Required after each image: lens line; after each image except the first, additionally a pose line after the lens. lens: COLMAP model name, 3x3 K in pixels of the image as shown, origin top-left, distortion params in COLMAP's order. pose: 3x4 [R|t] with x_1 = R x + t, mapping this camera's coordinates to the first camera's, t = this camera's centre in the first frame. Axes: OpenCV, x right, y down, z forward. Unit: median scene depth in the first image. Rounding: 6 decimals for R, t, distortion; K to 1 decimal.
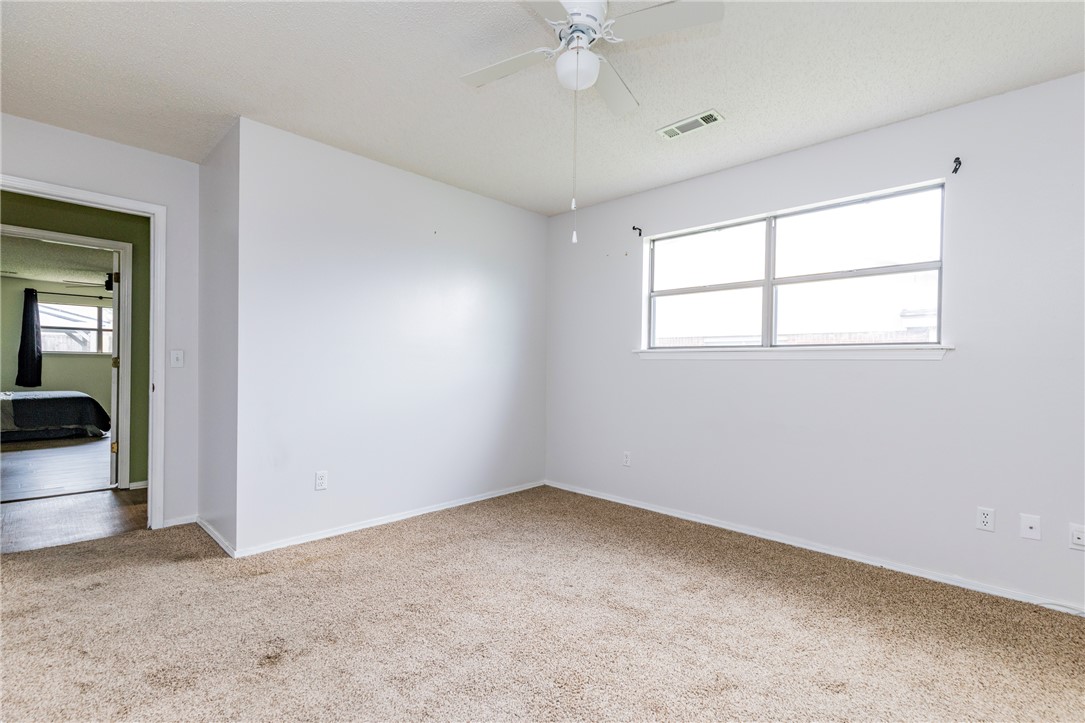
lens RADIAL K [[492.7, 0, 551.7], [0, 492.7, 362.2], [0, 0, 1]] dist [0.006423, 0.000238]
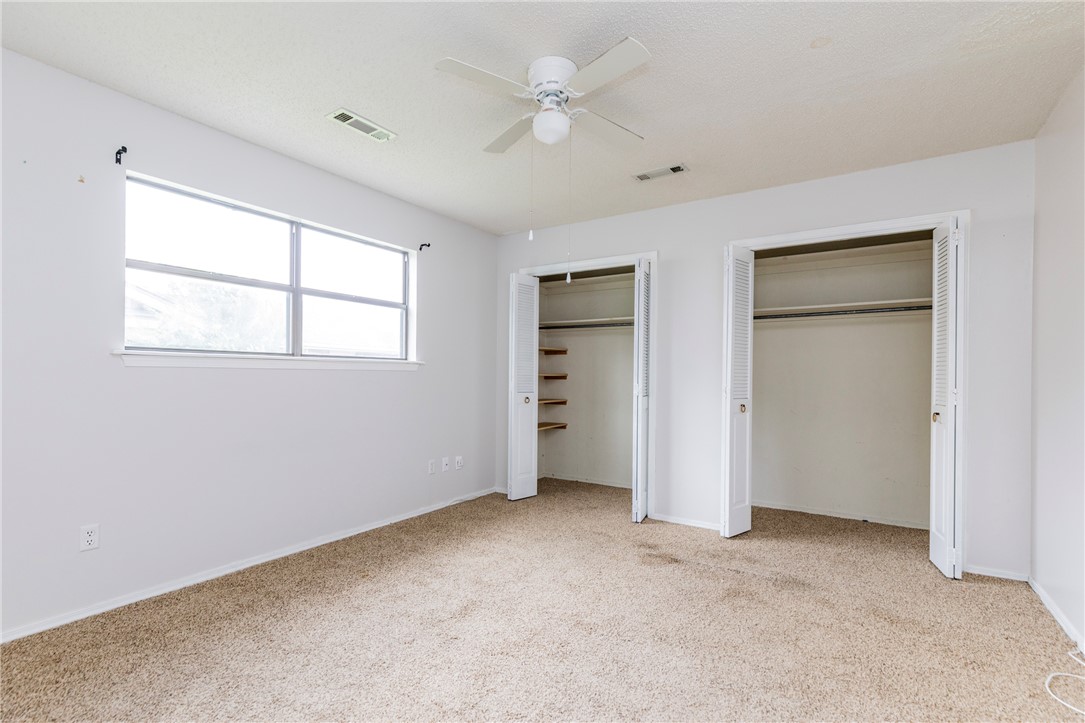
lens RADIAL K [[510.0, 0, 542.0], [0, 510.0, 372.4], [0, 0, 1]] dist [0.001559, 0.000102]
pose [[-0.189155, -0.008676, 0.981909, -0.647836], [-0.019037, 0.999805, 0.005167, -0.012936], [-0.981763, -0.017715, -0.189283, 0.718042]]
